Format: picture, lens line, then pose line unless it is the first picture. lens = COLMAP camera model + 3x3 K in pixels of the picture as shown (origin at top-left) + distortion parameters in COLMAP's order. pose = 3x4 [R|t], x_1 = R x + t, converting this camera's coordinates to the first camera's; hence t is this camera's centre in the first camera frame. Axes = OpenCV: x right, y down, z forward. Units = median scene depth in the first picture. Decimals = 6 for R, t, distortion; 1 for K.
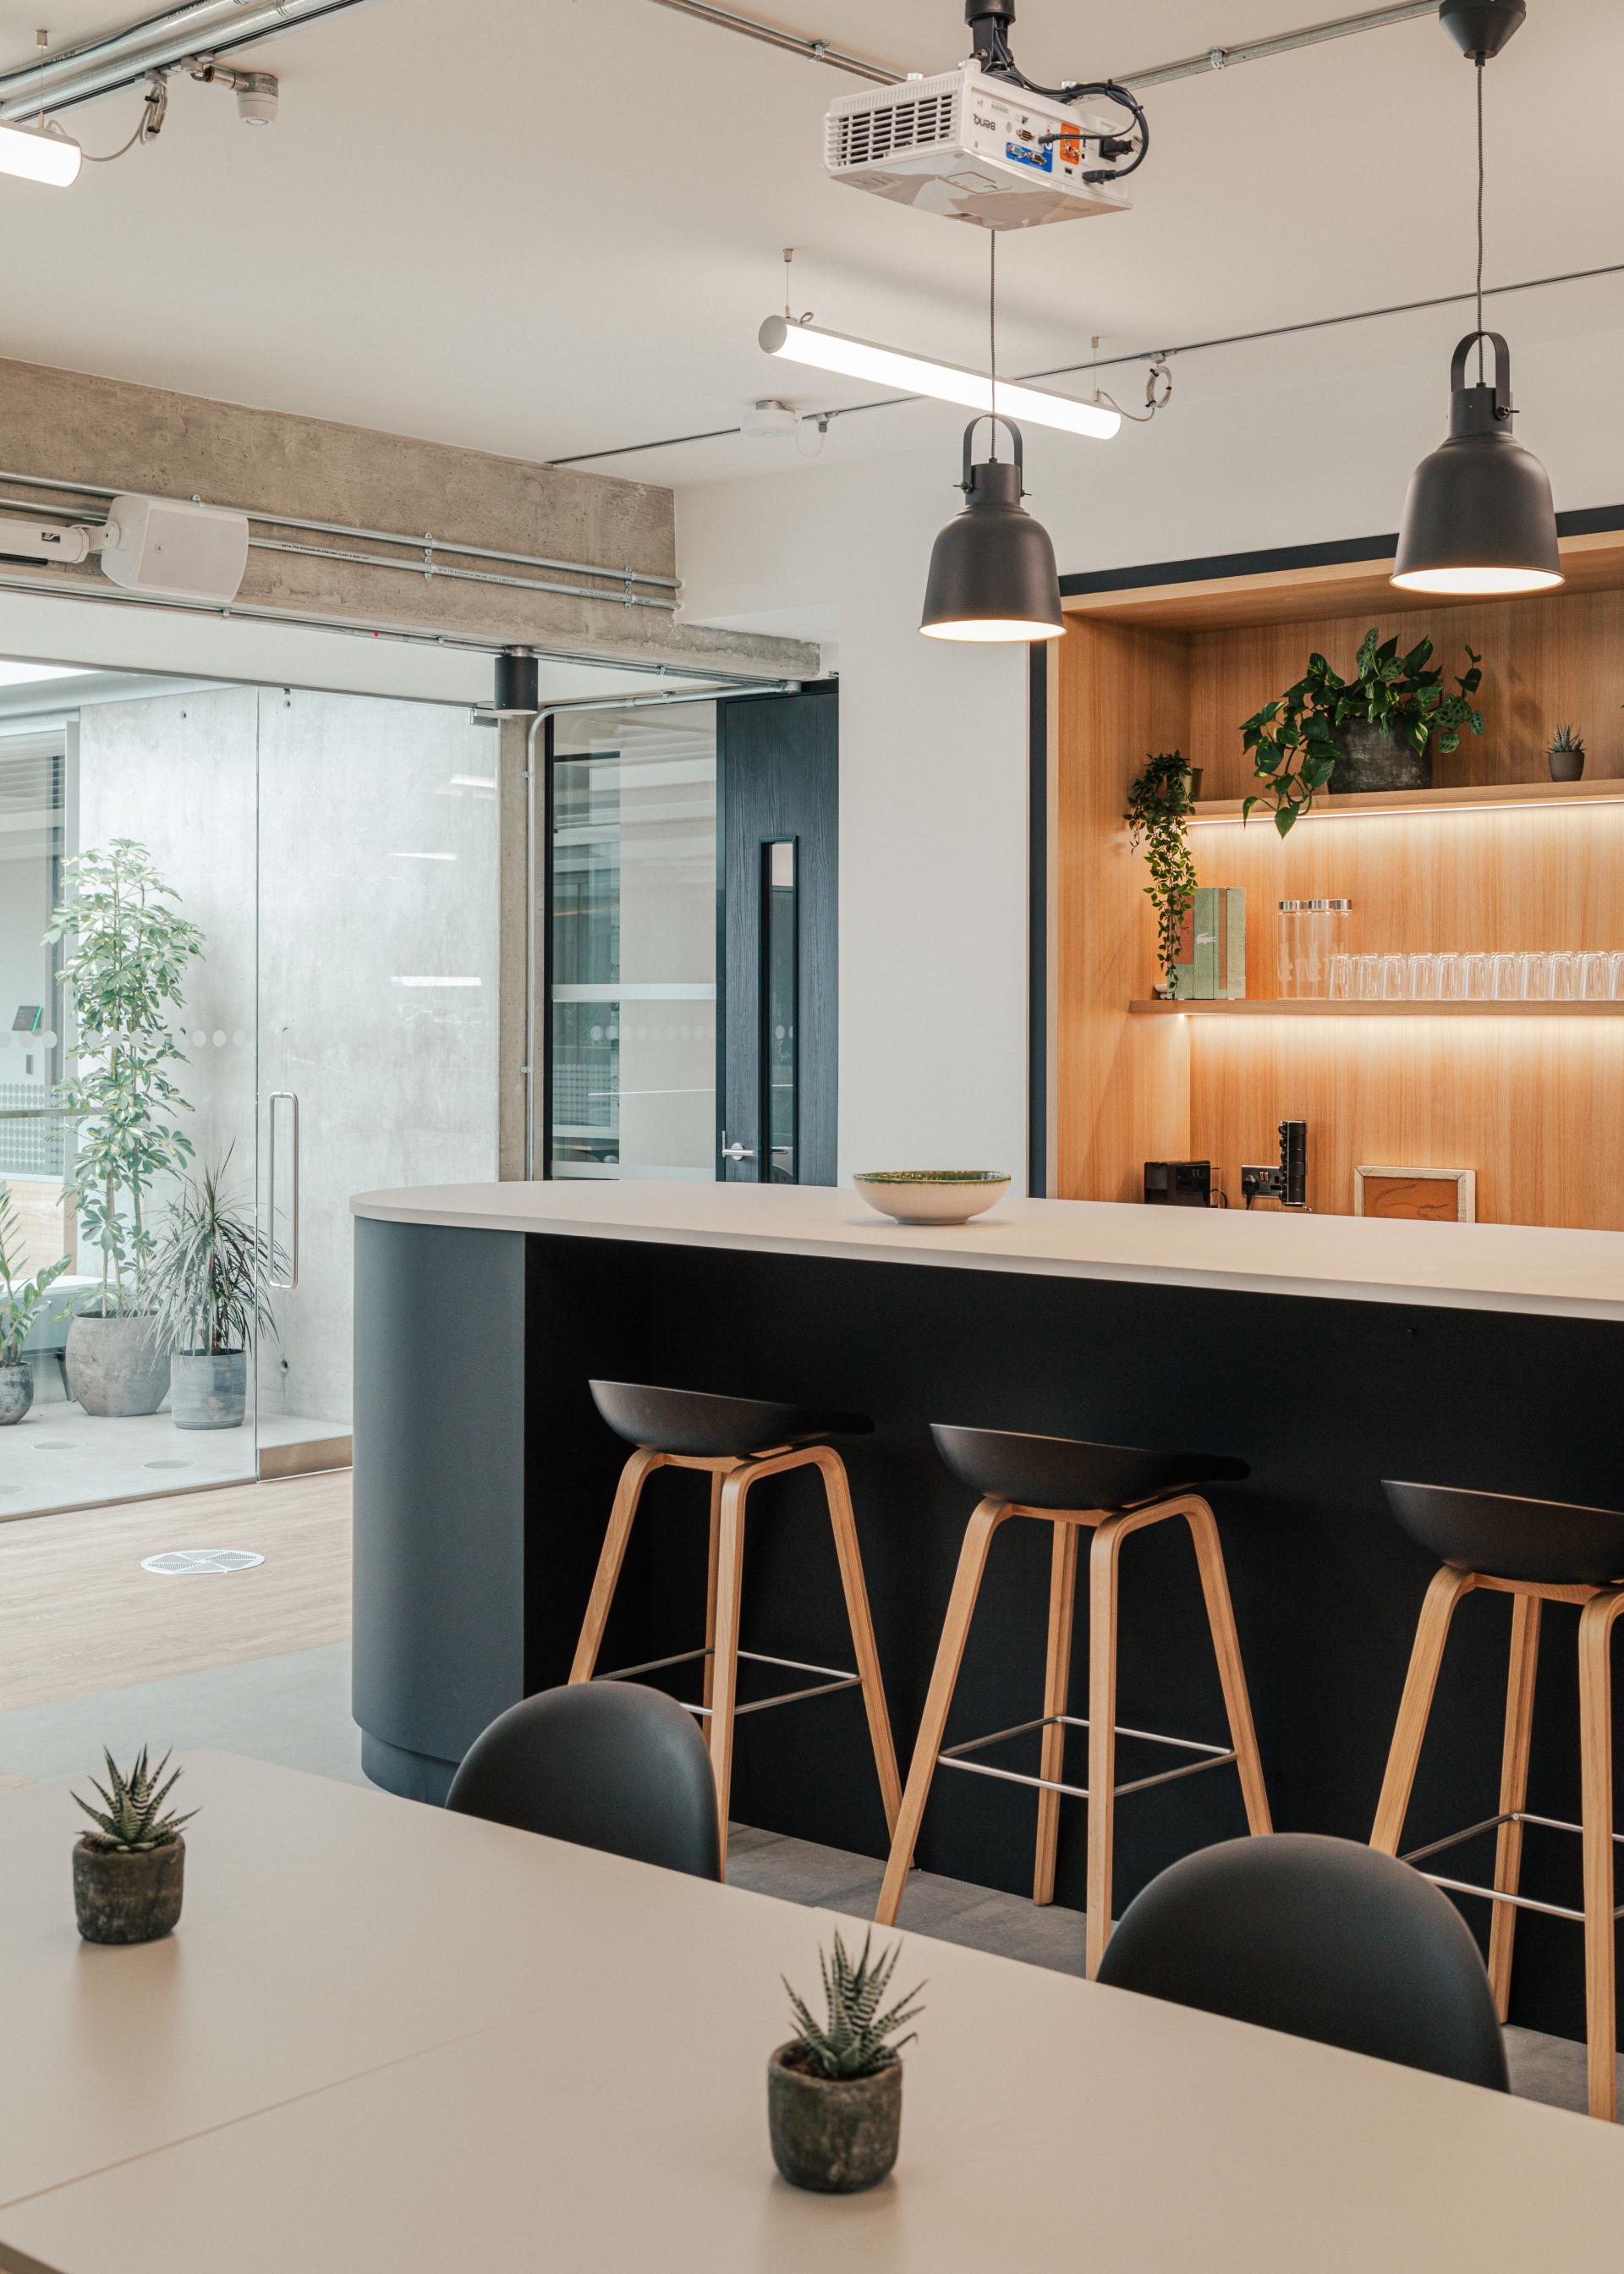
lens RADIAL K [[2772.4, 0, 784.3], [0, 2772.4, 1030.9], [0, 0, 1]] dist [-0.031222, 0.000000]
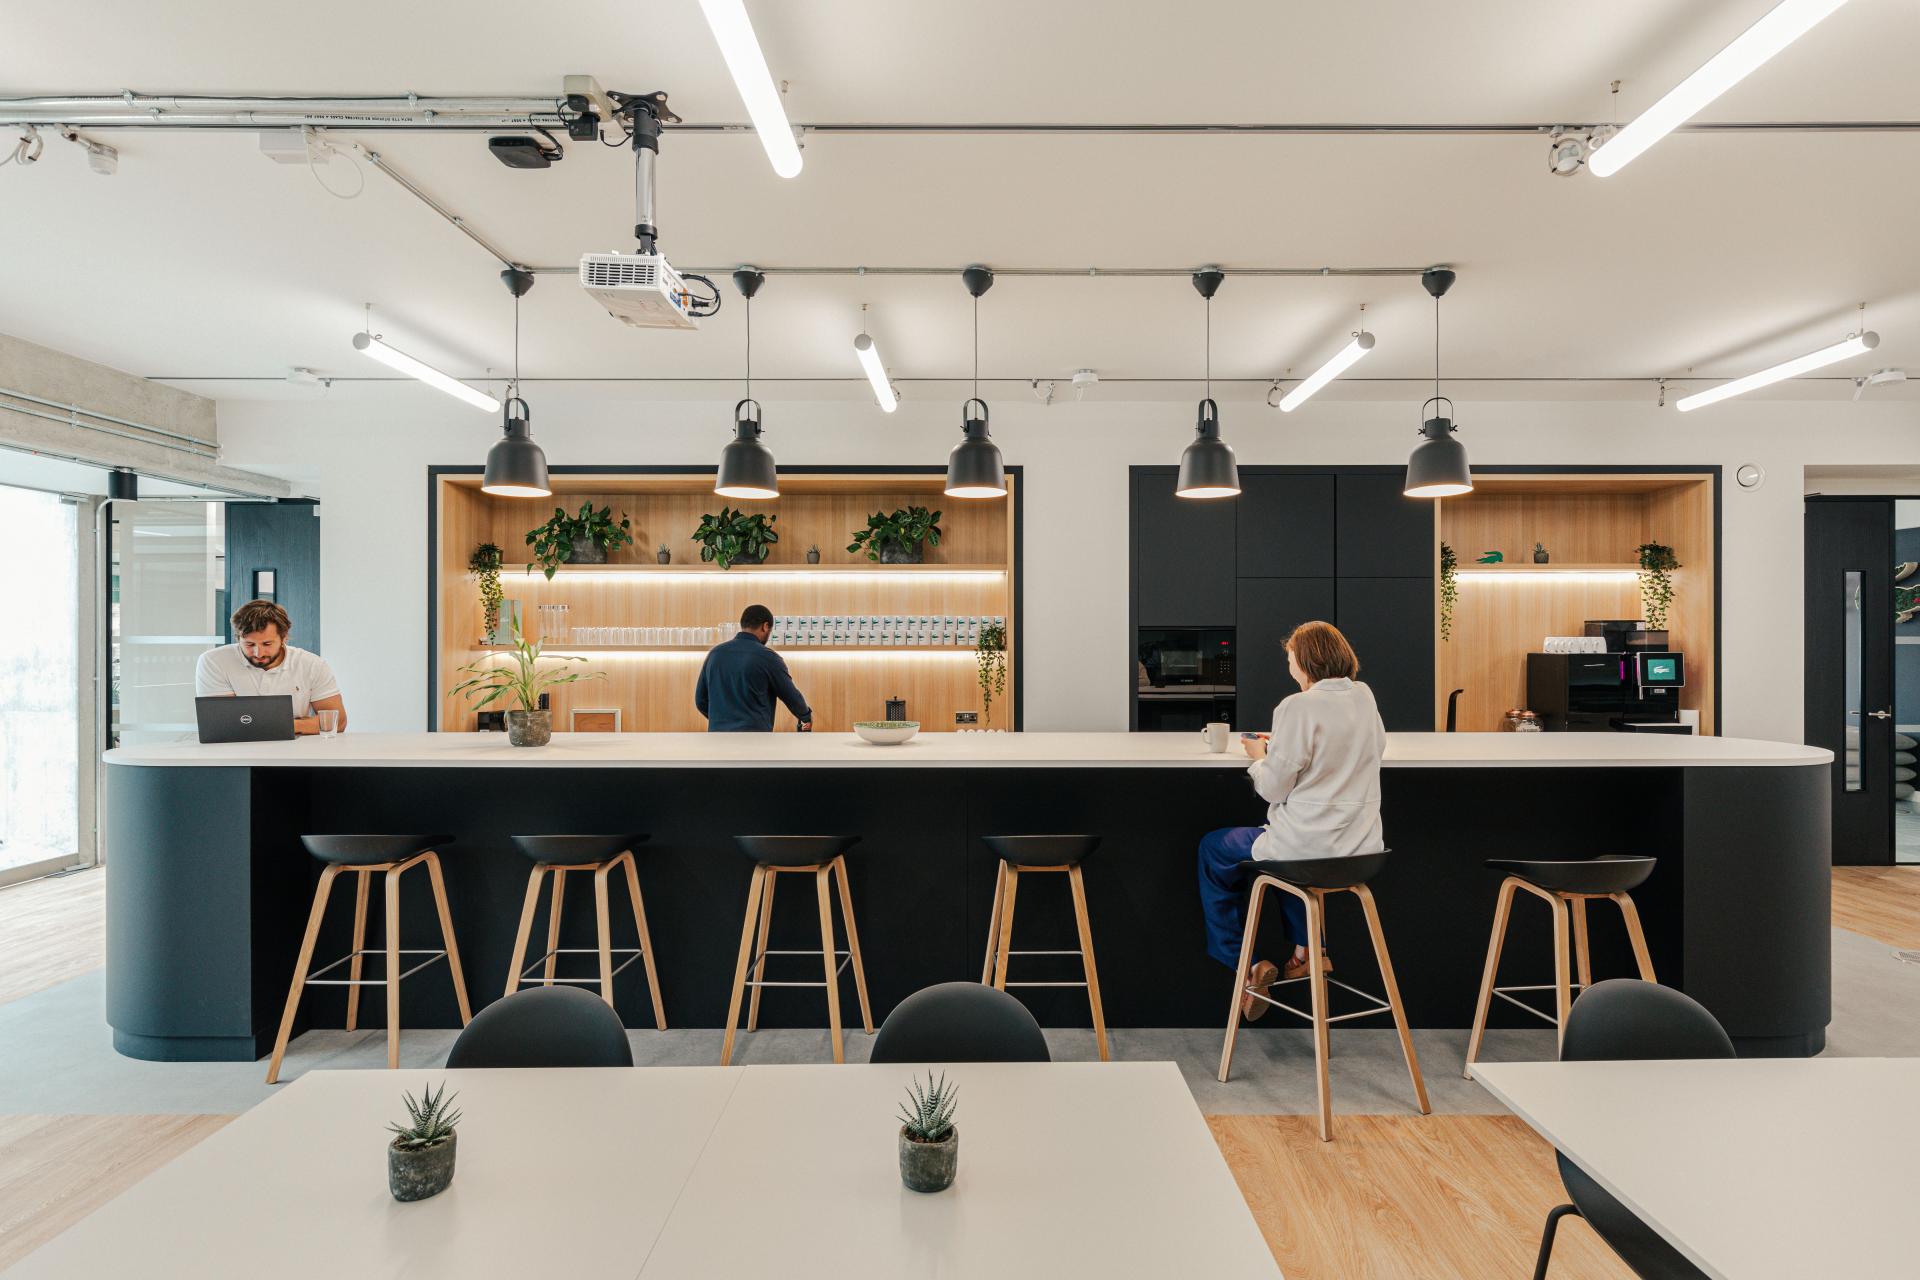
lens RADIAL K [[974.9, 0, 969.1], [0, 974.9, 634.2], [0, 0, 1]] dist [0.006891, -0.003945]
pose [[0.752666, 0.005387, 0.658380, -0.111988], [0.005885, 0.999872, -0.014909, -0.005539], [-0.658376, 0.015096, 0.752538, 0.083266]]
